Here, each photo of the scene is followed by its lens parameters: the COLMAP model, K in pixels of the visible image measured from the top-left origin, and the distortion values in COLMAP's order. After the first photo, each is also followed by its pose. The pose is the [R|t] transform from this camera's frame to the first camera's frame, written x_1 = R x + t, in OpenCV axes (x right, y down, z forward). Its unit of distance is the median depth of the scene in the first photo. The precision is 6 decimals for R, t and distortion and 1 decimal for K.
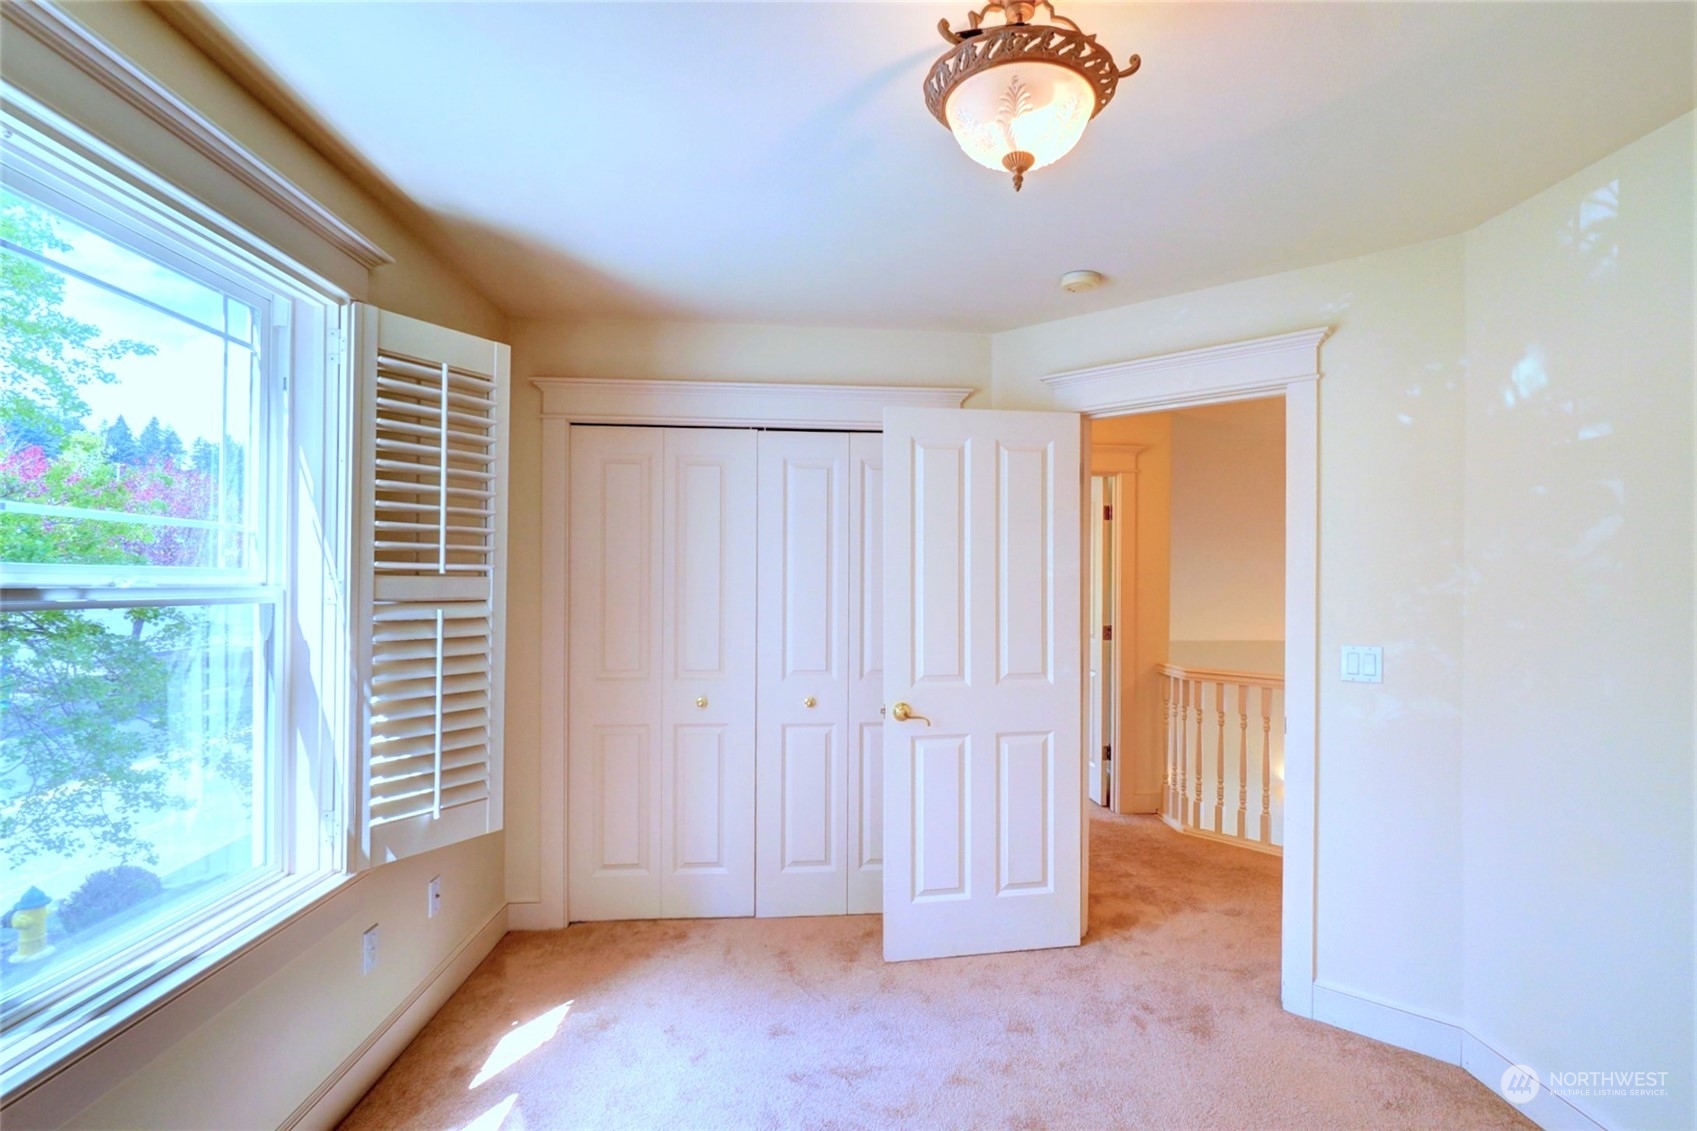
lens RADIAL K [[763.1, 0, 846.8], [0, 763.1, 574.2], [0, 0, 1]] dist [-0.003679, -0.000413]
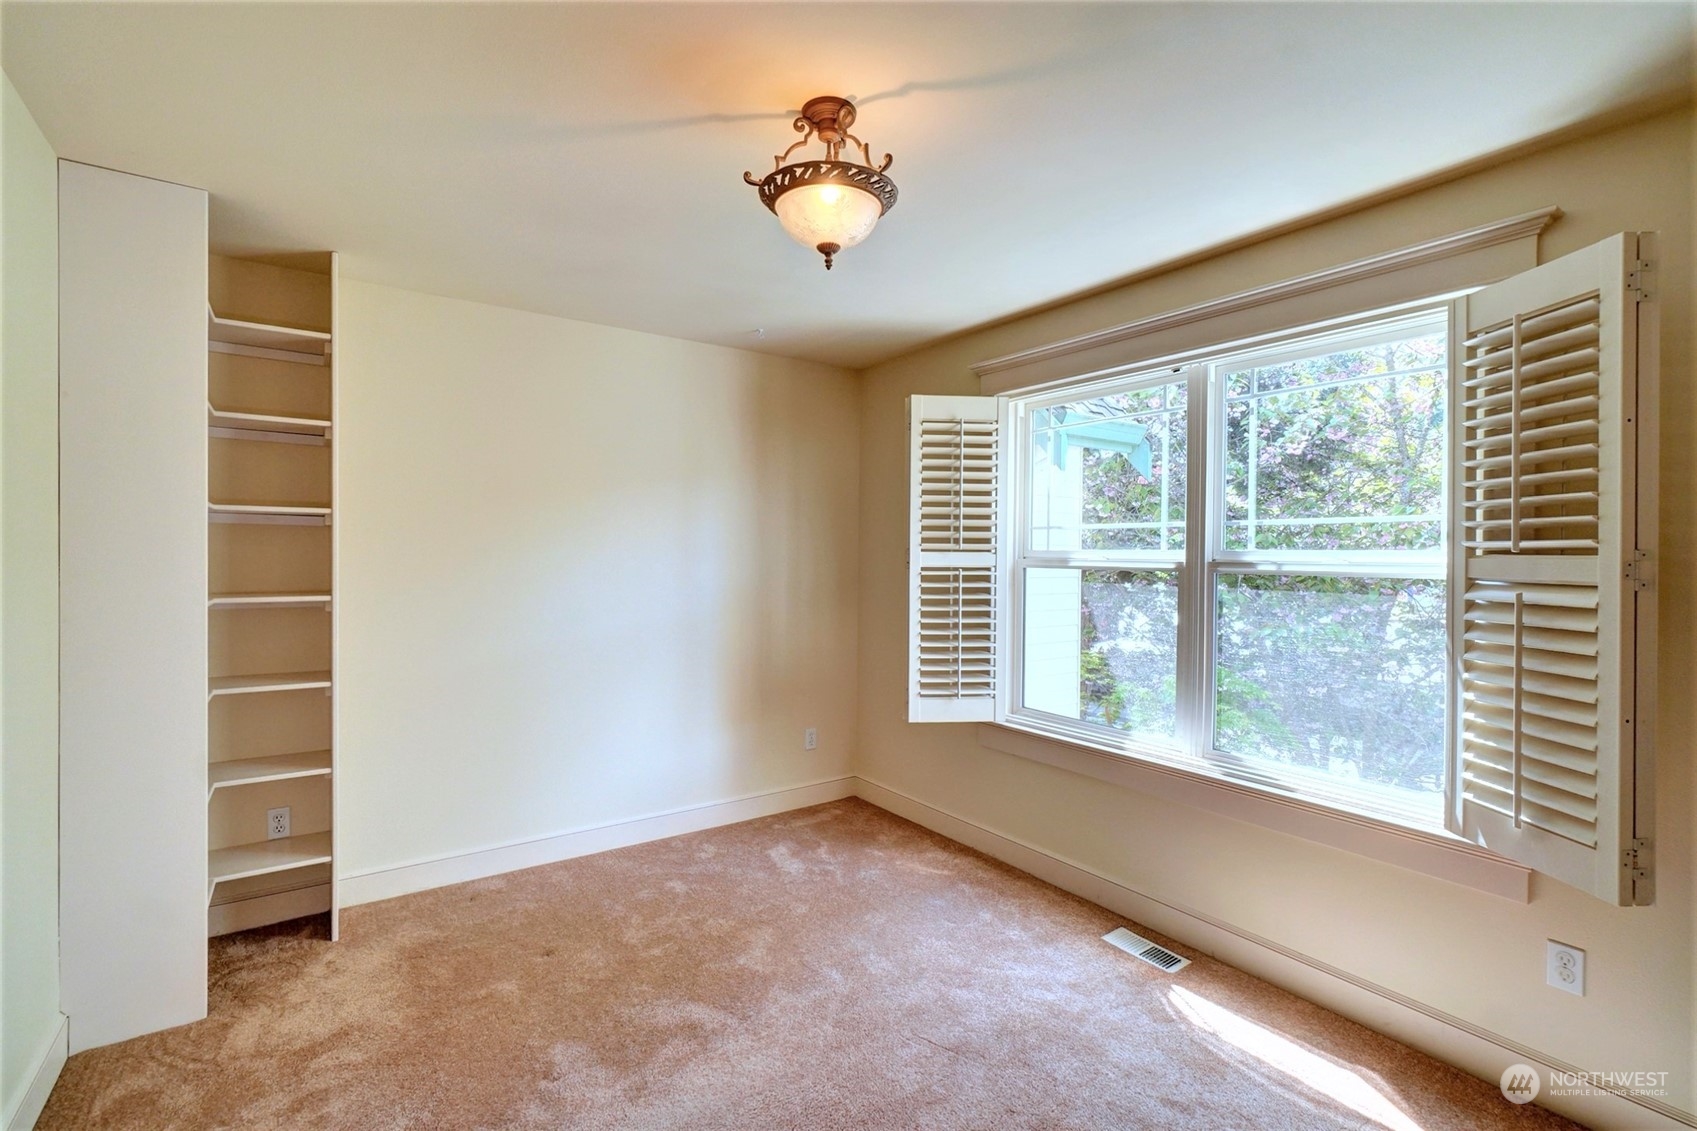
lens RADIAL K [[763.1, 0, 847.8], [0, 763.1, 560.9], [0, 0, 1]] dist [-0.003679, -0.000413]
pose [[-0.837418, -0.005761, -0.546532, 0.630228], [-0.004700, 0.999983, -0.003339, 0.016696], [0.546542, -0.000228, -0.837431, 1.384956]]
